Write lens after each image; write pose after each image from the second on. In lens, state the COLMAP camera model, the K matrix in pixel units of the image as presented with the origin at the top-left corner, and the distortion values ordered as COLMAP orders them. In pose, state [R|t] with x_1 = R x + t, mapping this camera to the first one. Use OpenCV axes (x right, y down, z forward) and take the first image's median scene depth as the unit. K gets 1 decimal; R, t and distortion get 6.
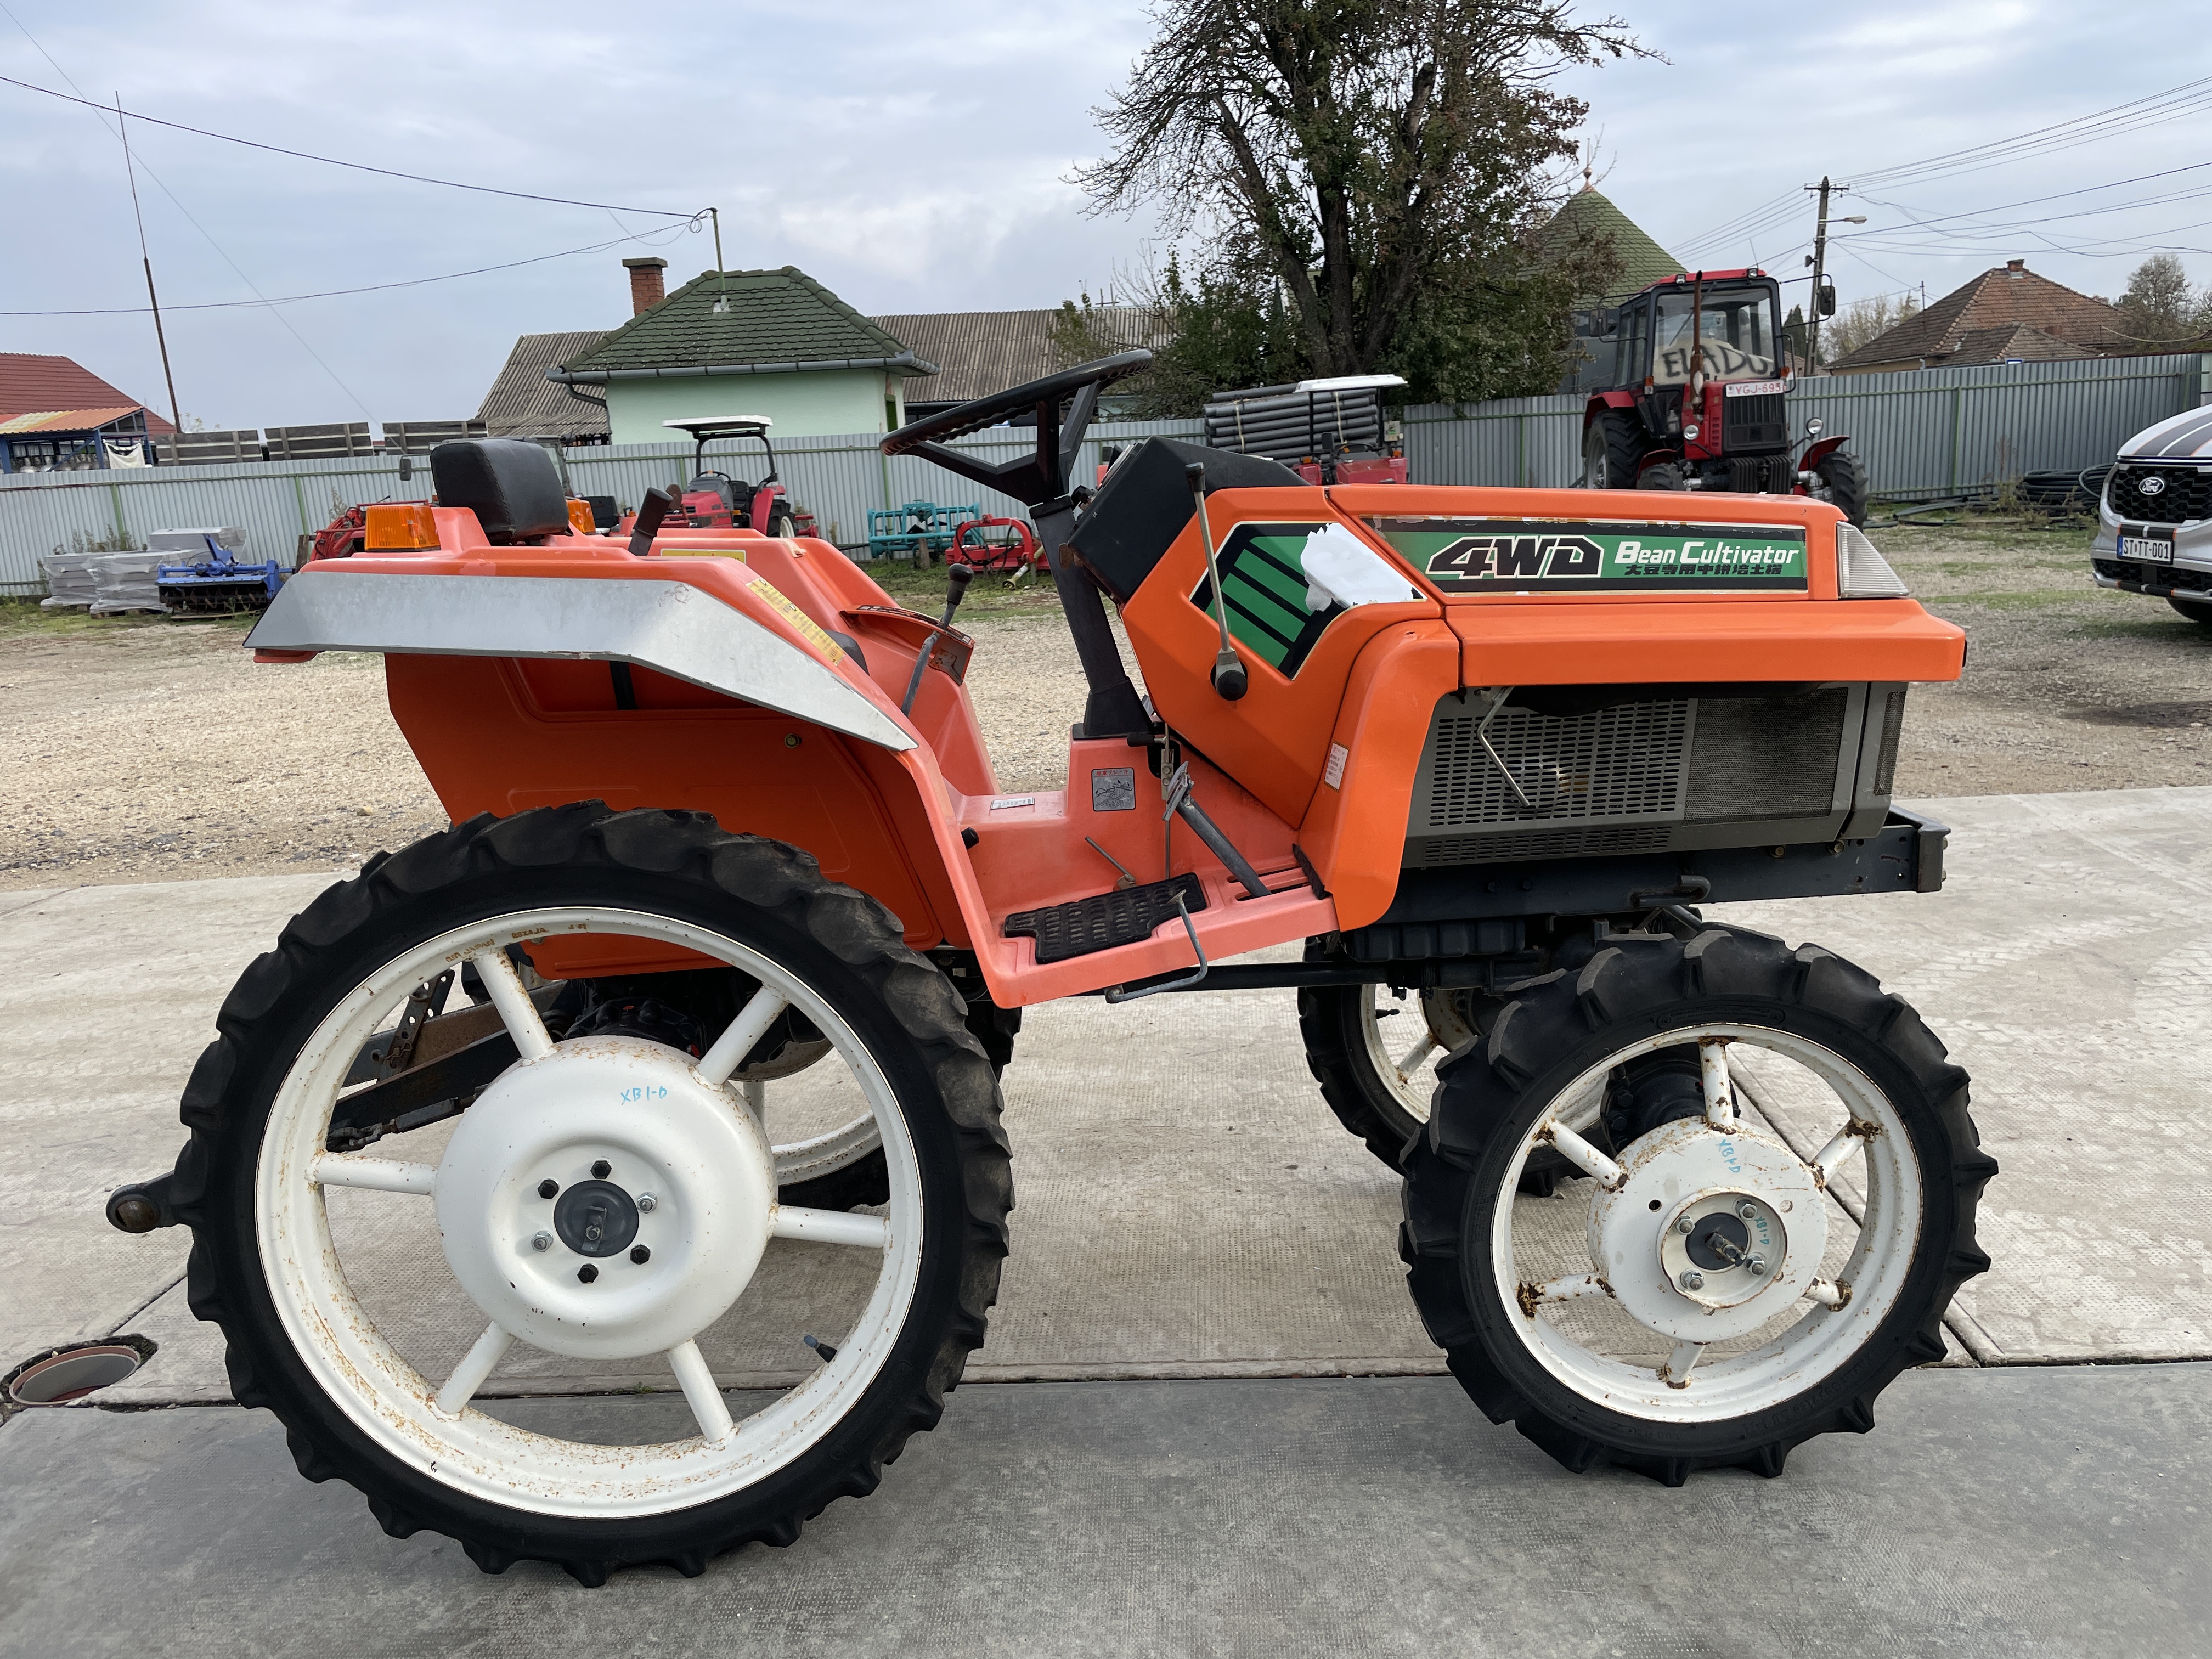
lens RADIAL K [[1664.4, 0, 1128.6], [0, 1664.4, 835.0], [0, 0, 1]] dist [0.078840, -0.106553]
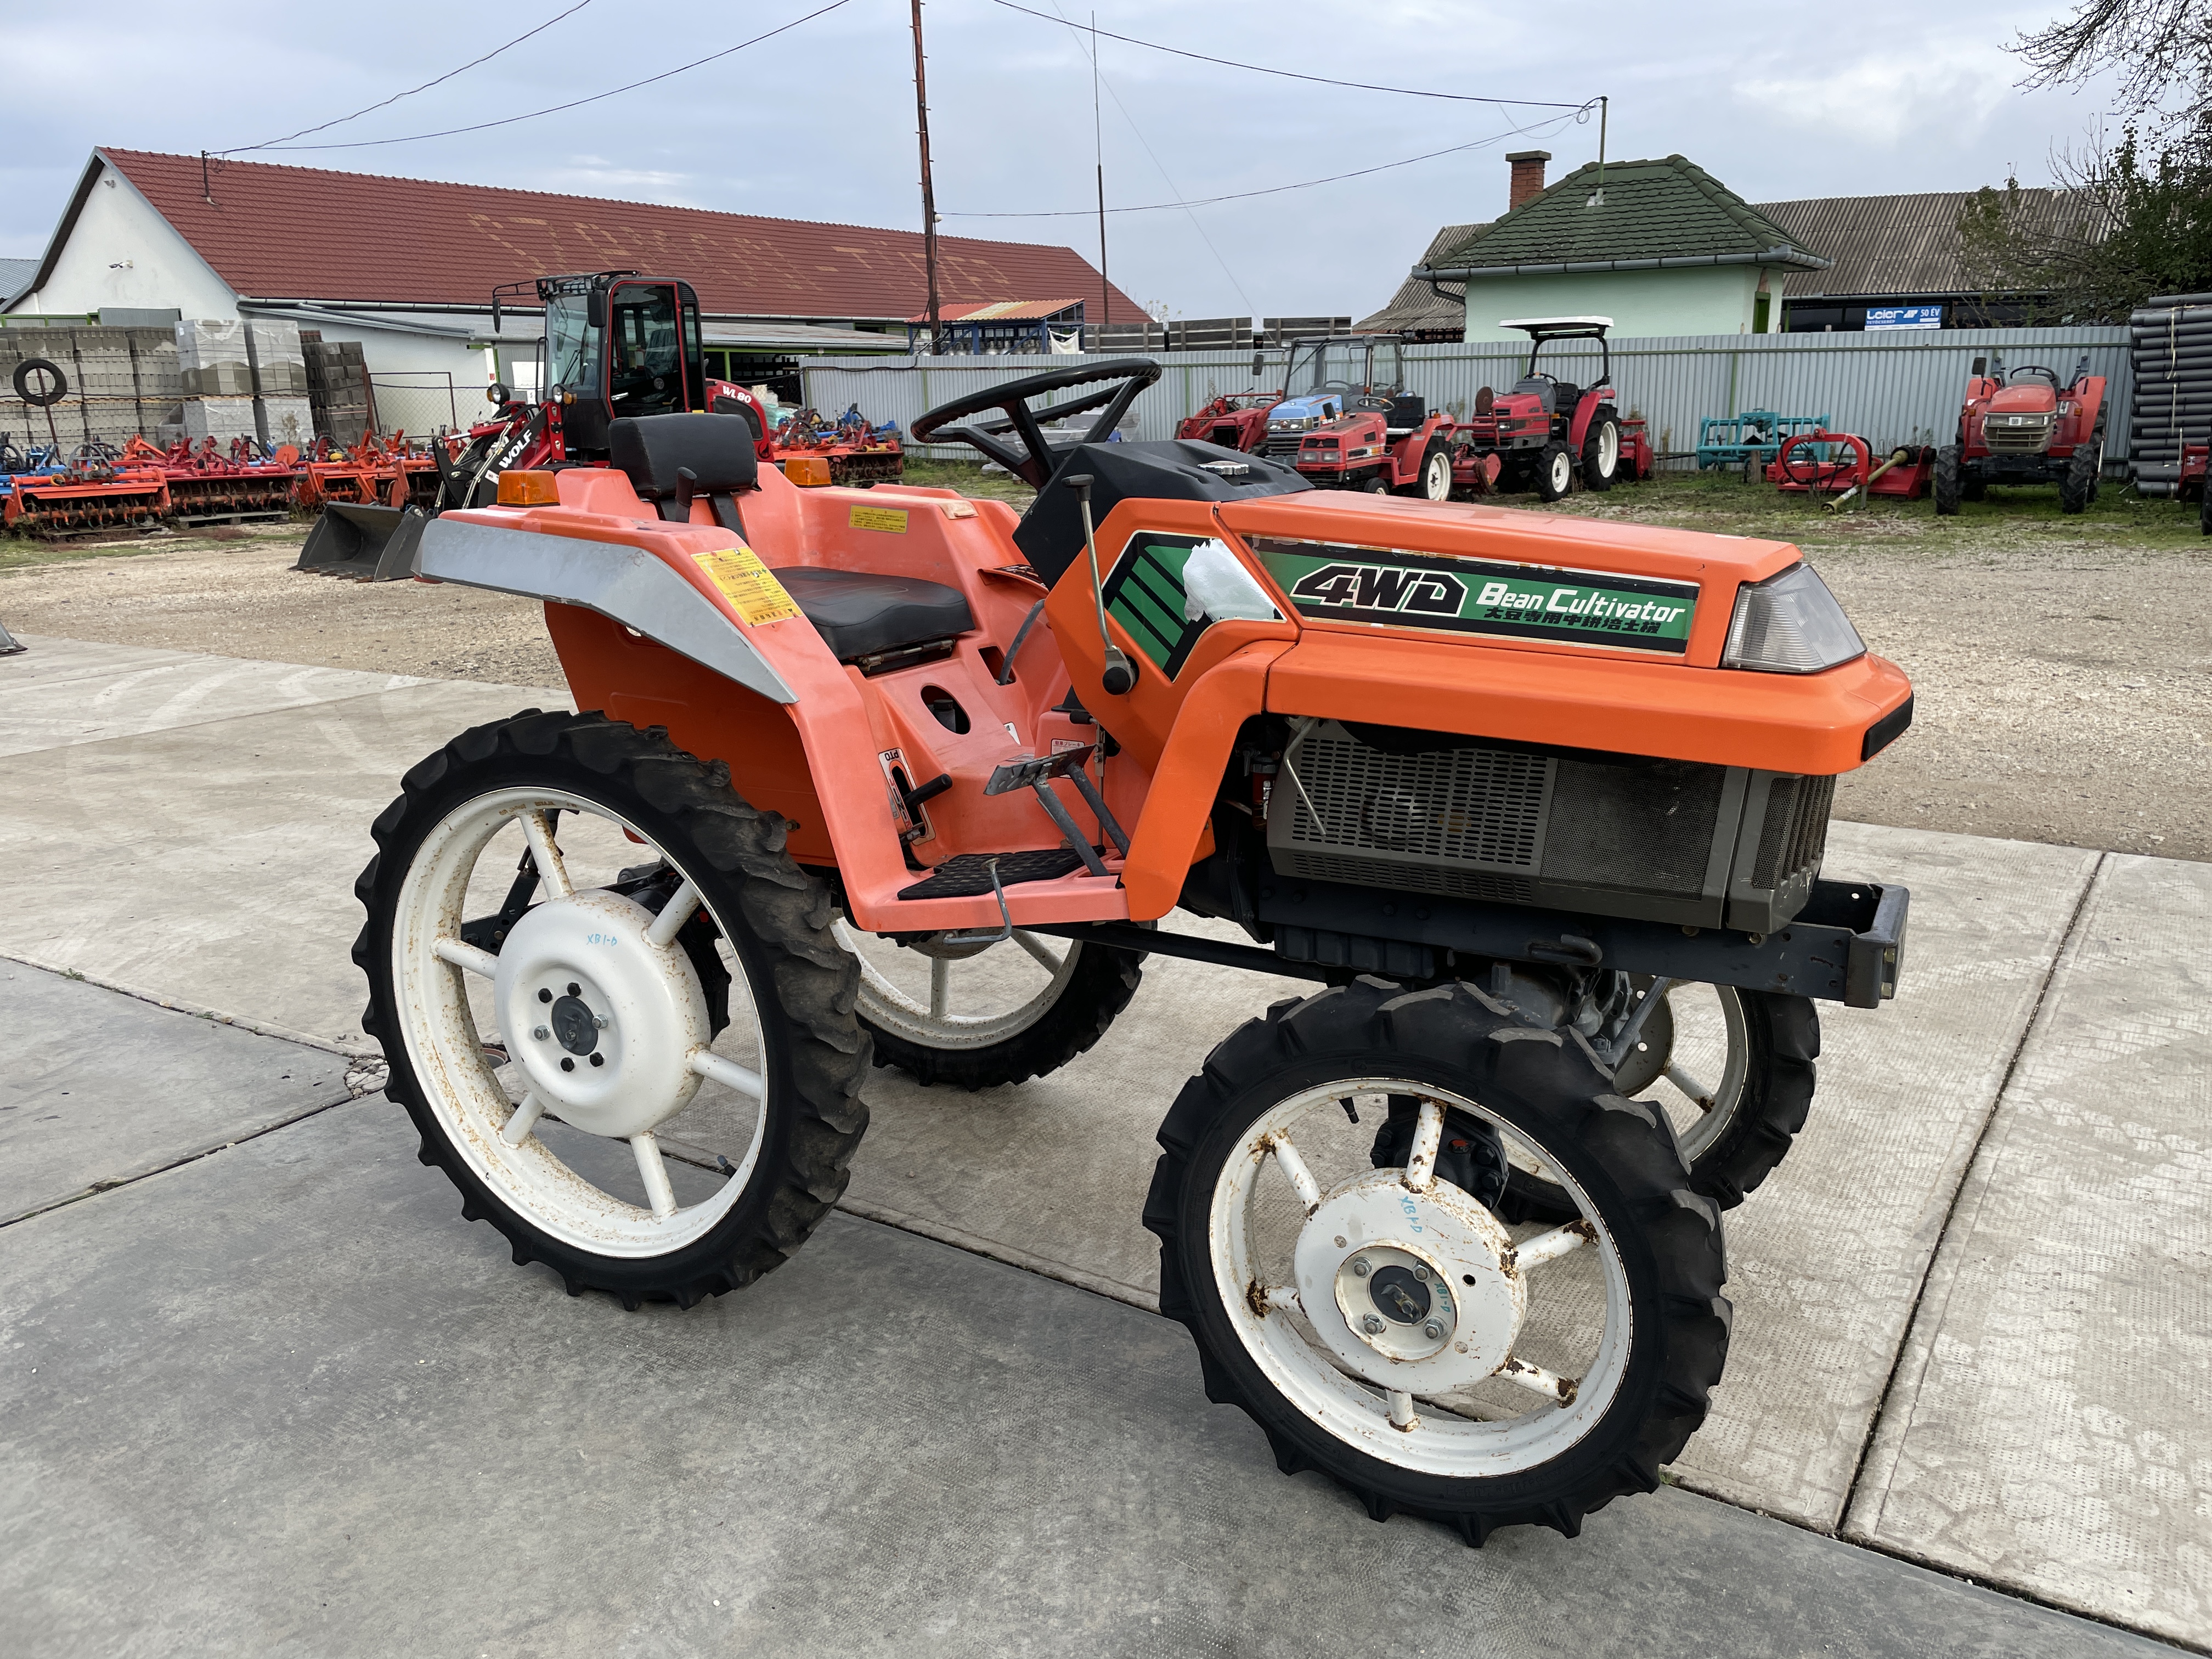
lens RADIAL K [[1664.4, 0, 1133.9], [0, 1664.4, 843.8], [0, 0, 1]] dist [0.078840, -0.106553]
pose [[0.867735, 0.168559, -0.467572, 0.070010], [-0.137263, 0.985423, 0.100506, -0.011212], [0.477697, -0.023032, 0.878223, 0.005899]]
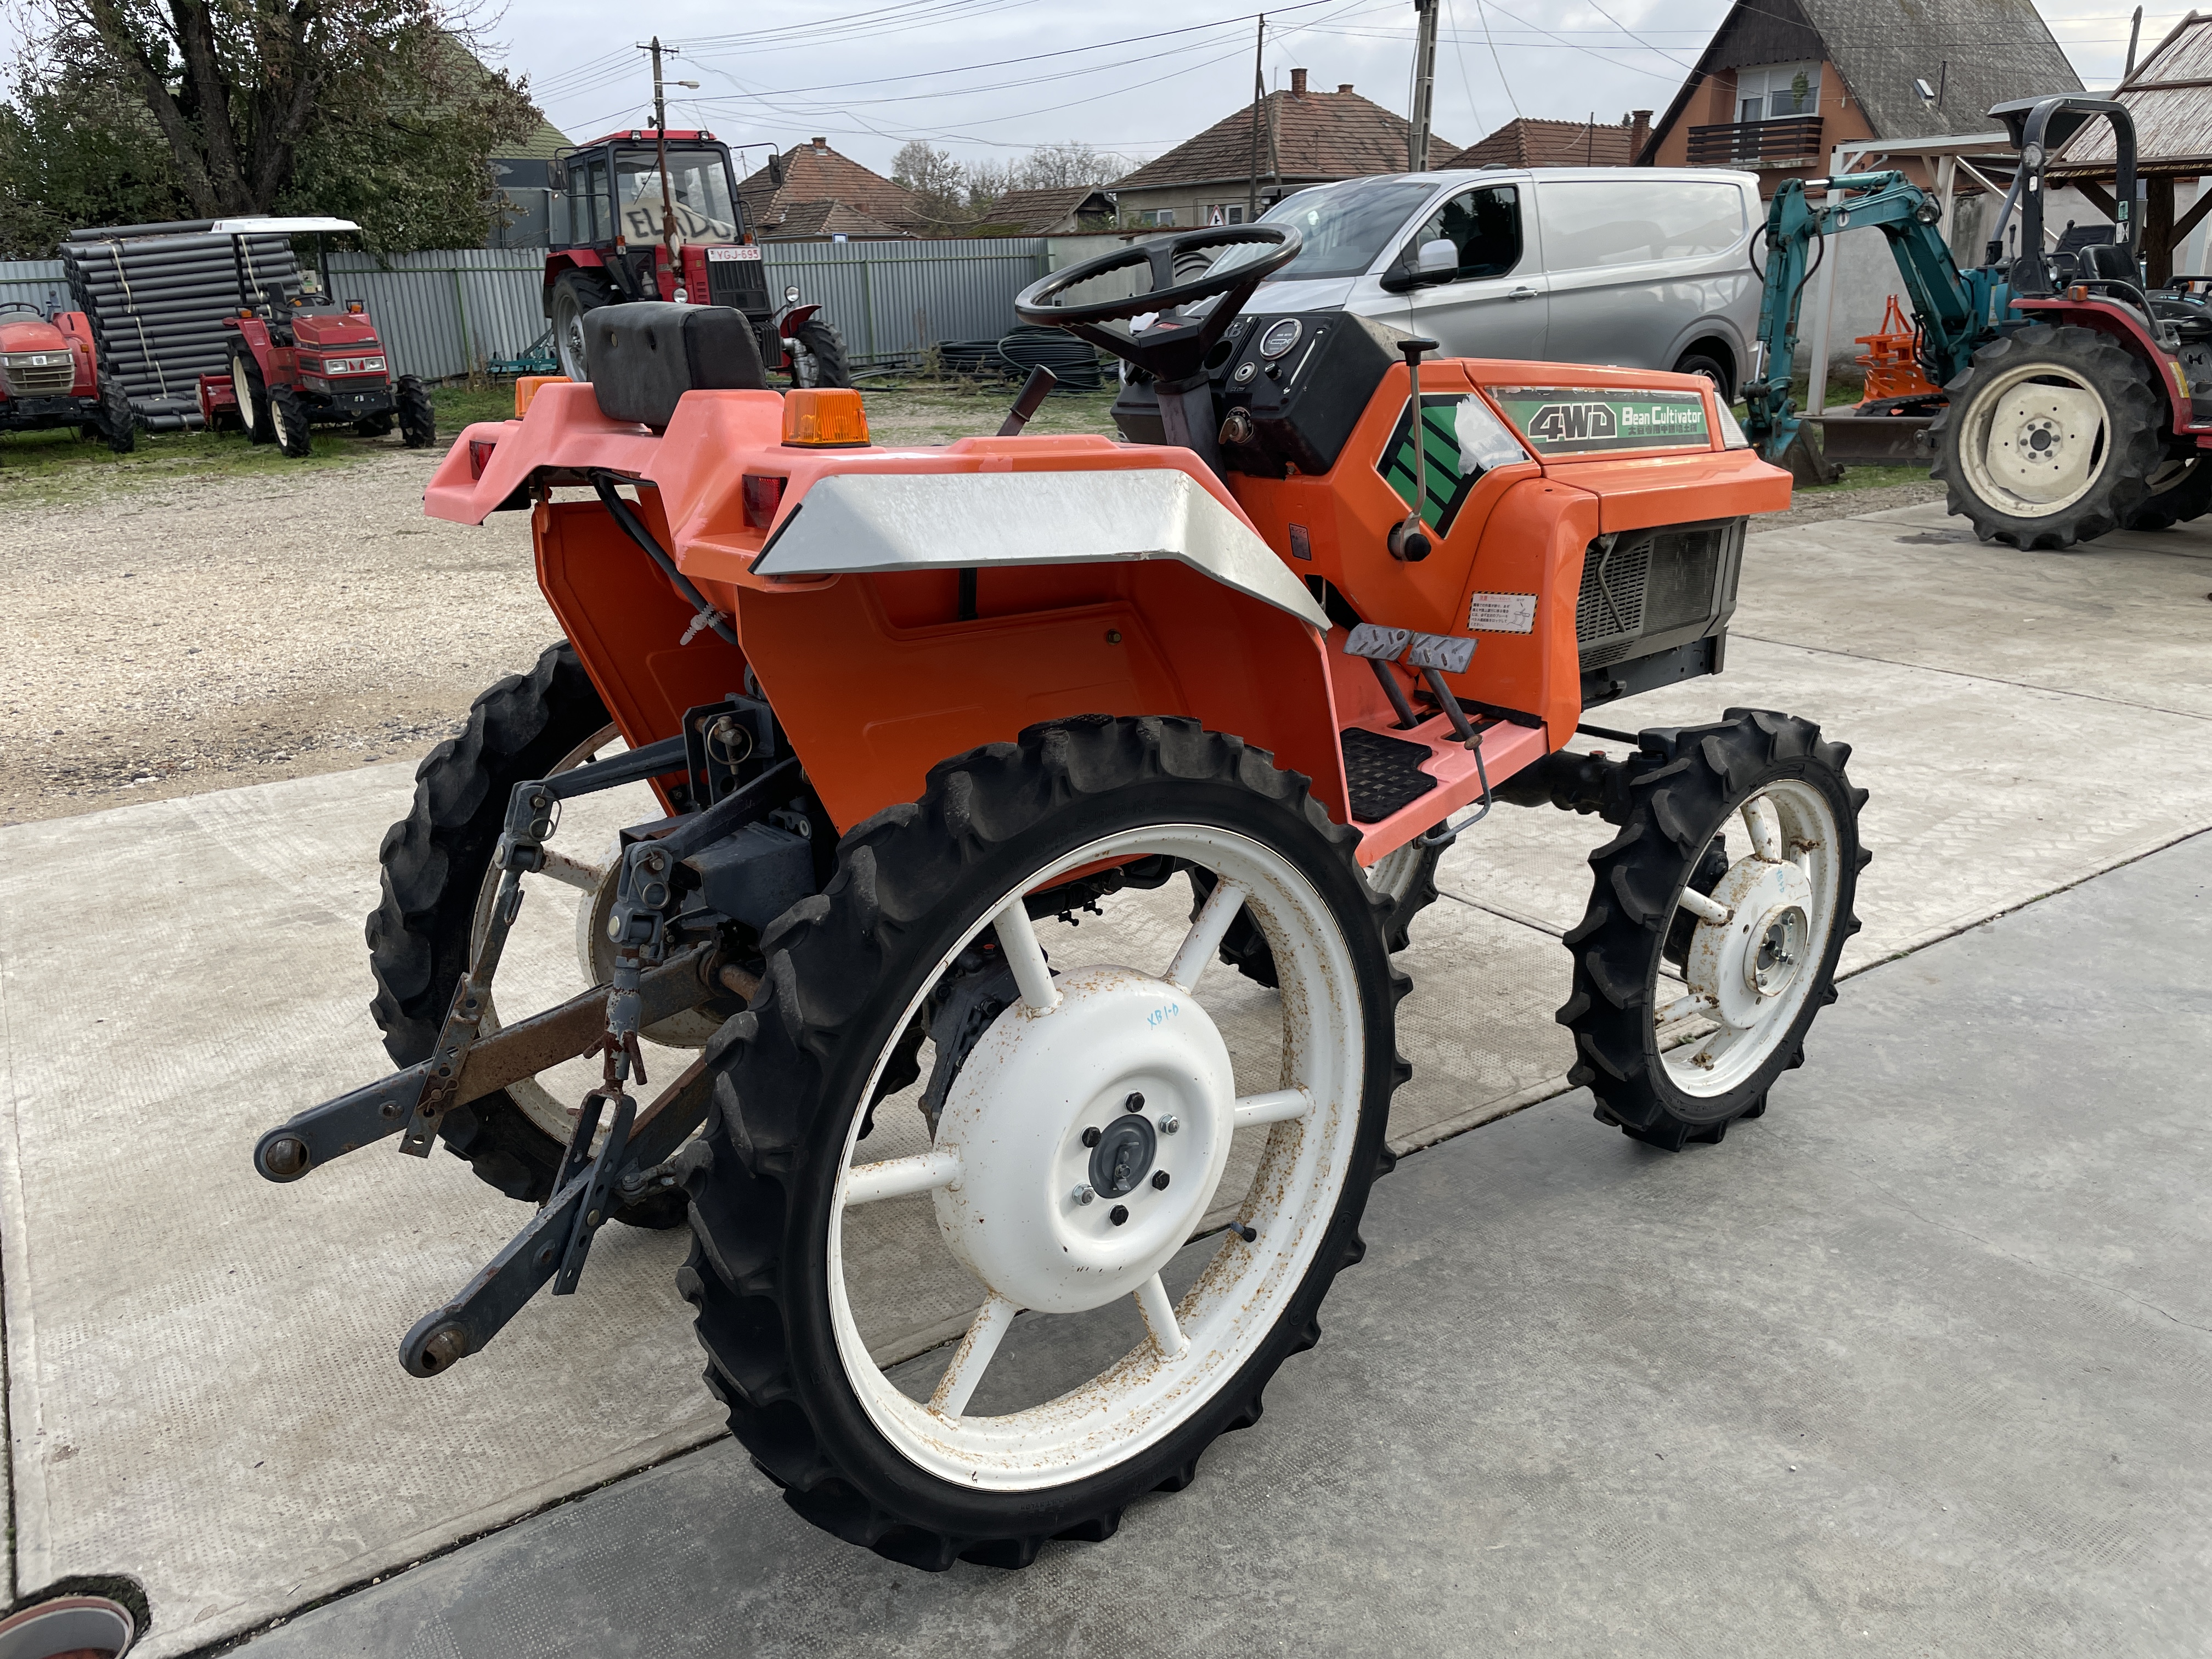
lens RADIAL K [[1664.4, 0, 1121.8], [0, 1664.4, 843.4], [0, 0, 1]] dist [0.078840, -0.106553]
pose [[0.799925, -0.165592, 0.576801, -0.088390], [0.118235, 0.985824, 0.119045, -0.006060], [-0.588337, -0.027029, 0.808164, 0.026235]]
